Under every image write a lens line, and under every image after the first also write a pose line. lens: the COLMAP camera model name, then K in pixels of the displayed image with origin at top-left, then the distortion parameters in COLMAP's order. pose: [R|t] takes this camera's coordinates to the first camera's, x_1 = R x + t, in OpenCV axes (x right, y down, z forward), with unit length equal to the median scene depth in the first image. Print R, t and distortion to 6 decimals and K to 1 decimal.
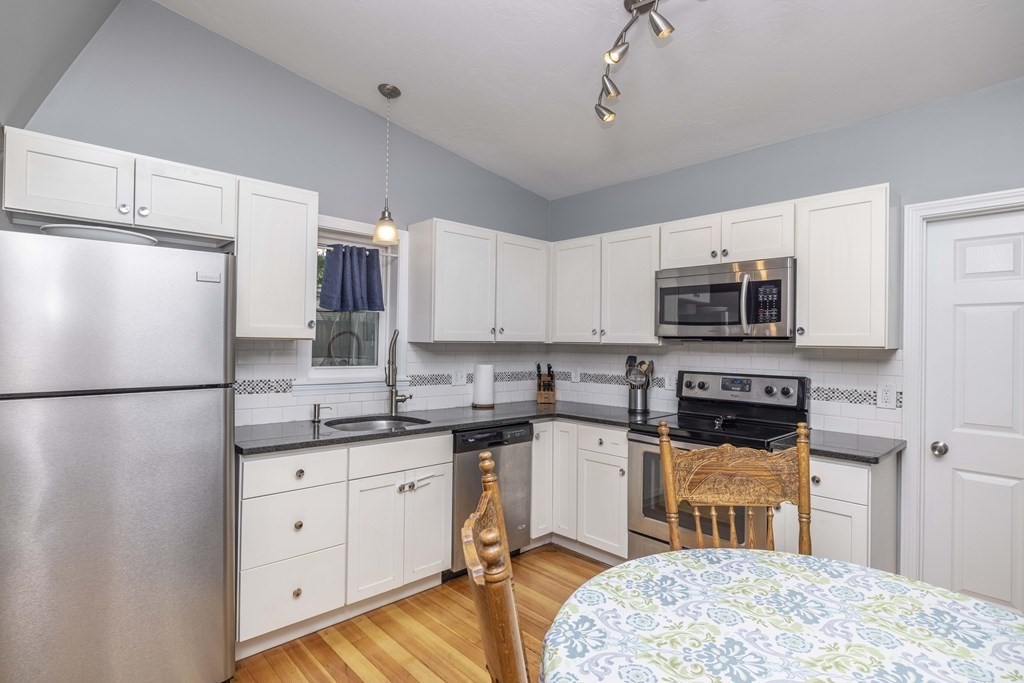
lens RADIAL K [[502.1, 0, 512.0], [0, 502.1, 341.5], [0, 0, 1]] dist [-0.003632, 0.001137]
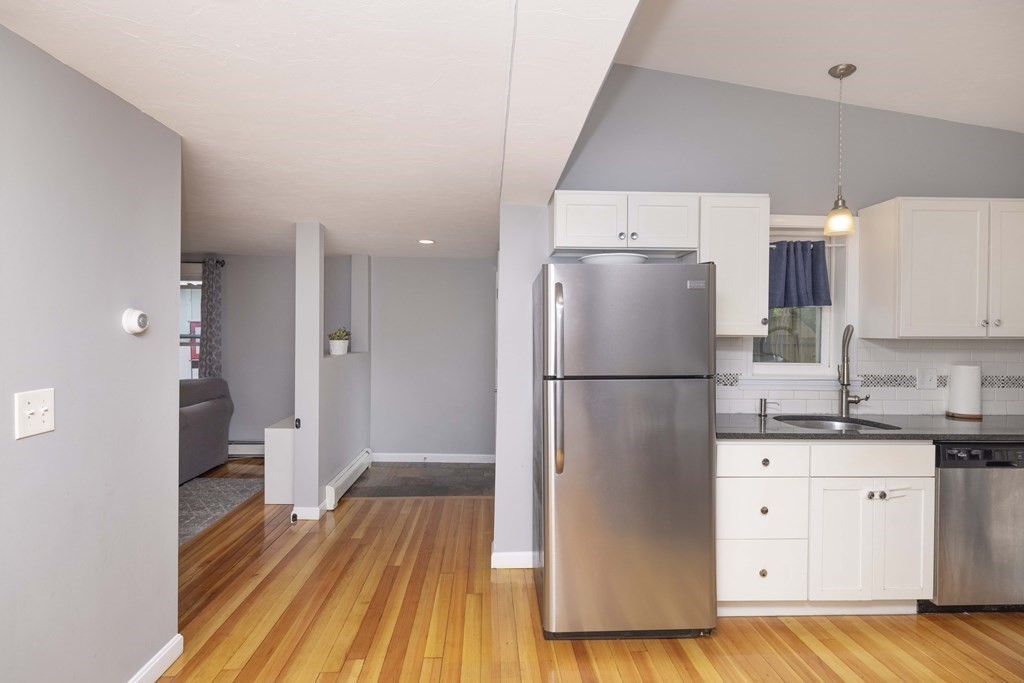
lens RADIAL K [[510.3, 0, 512.0], [0, 510.3, 341.5], [0, 0, 1]] dist [0.000437, -0.000323]
pose [[0.761658, -0.002723, -0.647973, -0.093166], [0.006525, 0.999973, 0.003467, -0.000272], [0.647946, -0.006868, 0.761655, -0.124698]]
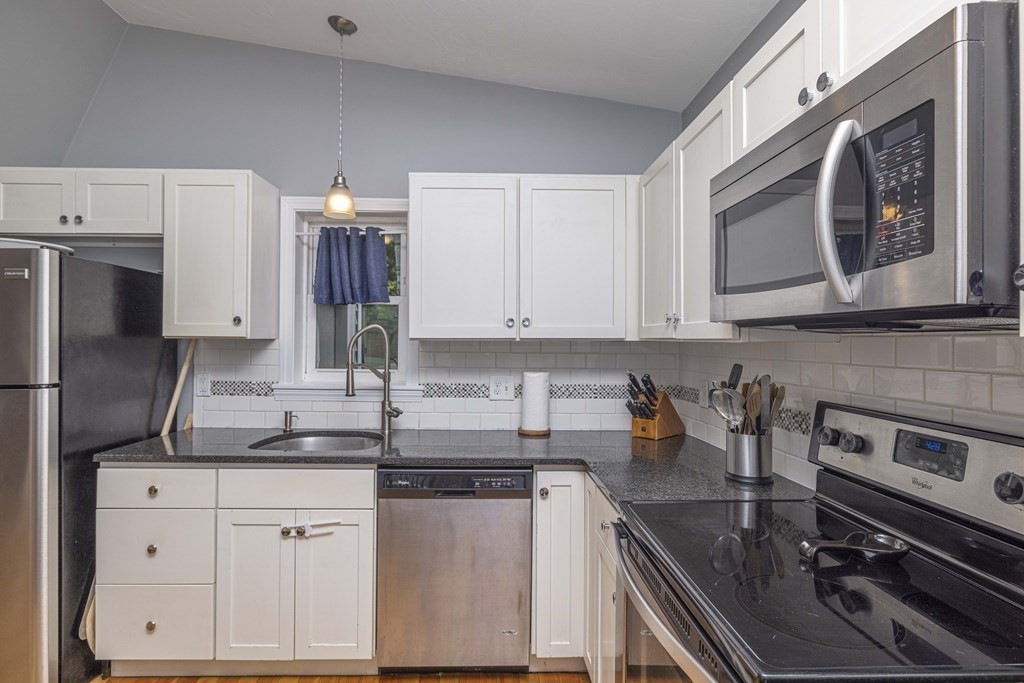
lens RADIAL K [[510.3, 0, 512.0], [0, 510.3, 341.5], [0, 0, 1]] dist [0.000437, -0.000323]
pose [[0.751253, -0.007176, -0.659975, 0.457134], [0.005661, 0.999974, -0.004428, 0.007359], [0.659990, -0.000410, 0.751274, 0.535650]]
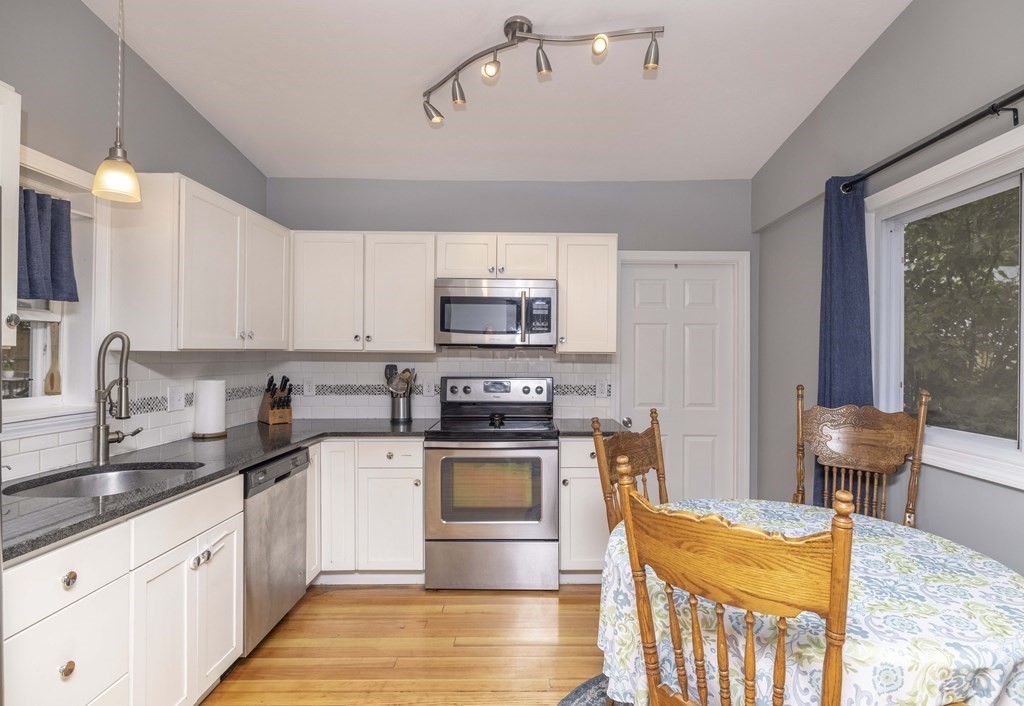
lens RADIAL K [[523.1, 0, 530.5], [0, 523.1, 351.0], [0, 0, 1]] dist [-0.002791, -0.000352]
pose [[0.679622, -0.006017, 0.733538, -0.360379], [0.000422, 0.999969, 0.007811, -0.003789], [-0.733563, -0.004998, 0.679603, 0.144766]]
